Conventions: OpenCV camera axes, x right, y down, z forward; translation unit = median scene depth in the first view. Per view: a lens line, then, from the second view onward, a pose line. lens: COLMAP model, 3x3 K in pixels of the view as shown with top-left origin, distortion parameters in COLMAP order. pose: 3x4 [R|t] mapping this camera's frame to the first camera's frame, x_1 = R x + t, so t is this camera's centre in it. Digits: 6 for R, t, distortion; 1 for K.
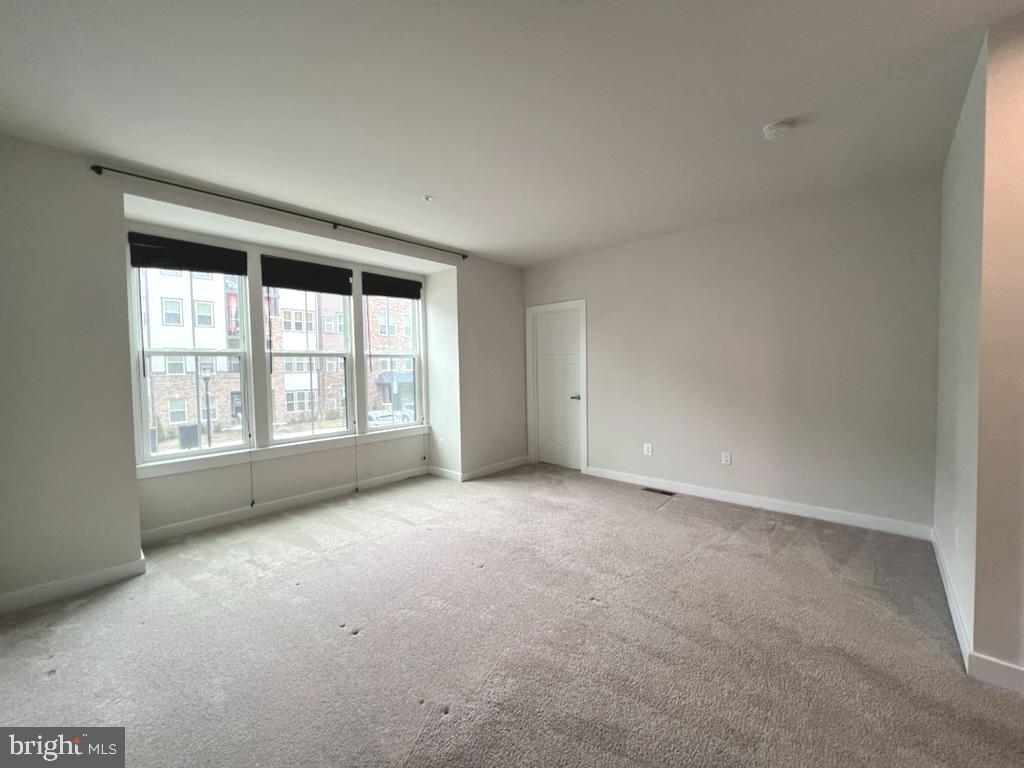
lens RADIAL K [[409.9, 0, 512.0], [0, 409.9, 384.0], [0, 0, 1]] dist [-0.002054, -0.000146]
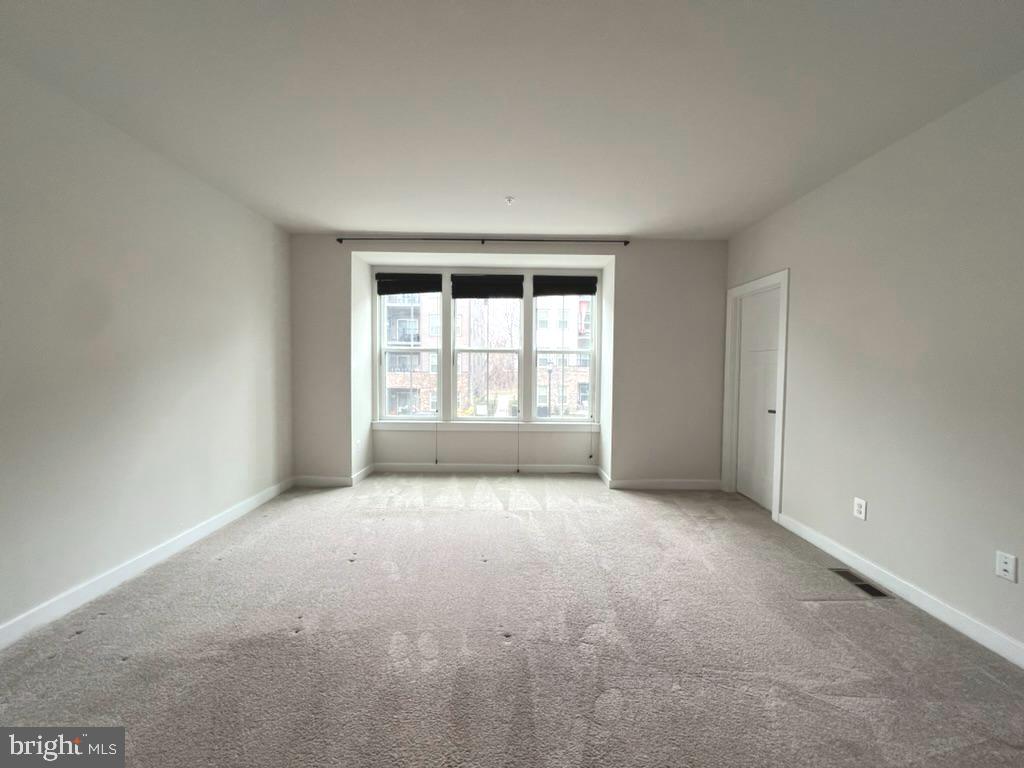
lens RADIAL K [[409.9, 0, 512.0], [0, 409.9, 384.0], [0, 0, 1]] dist [-0.002054, -0.000146]
pose [[0.675528, 0.057206, -0.735111, 0.422833], [-0.052917, 0.998176, 0.029050, -0.012342], [0.735433, 0.019276, 0.677324, 0.221918]]
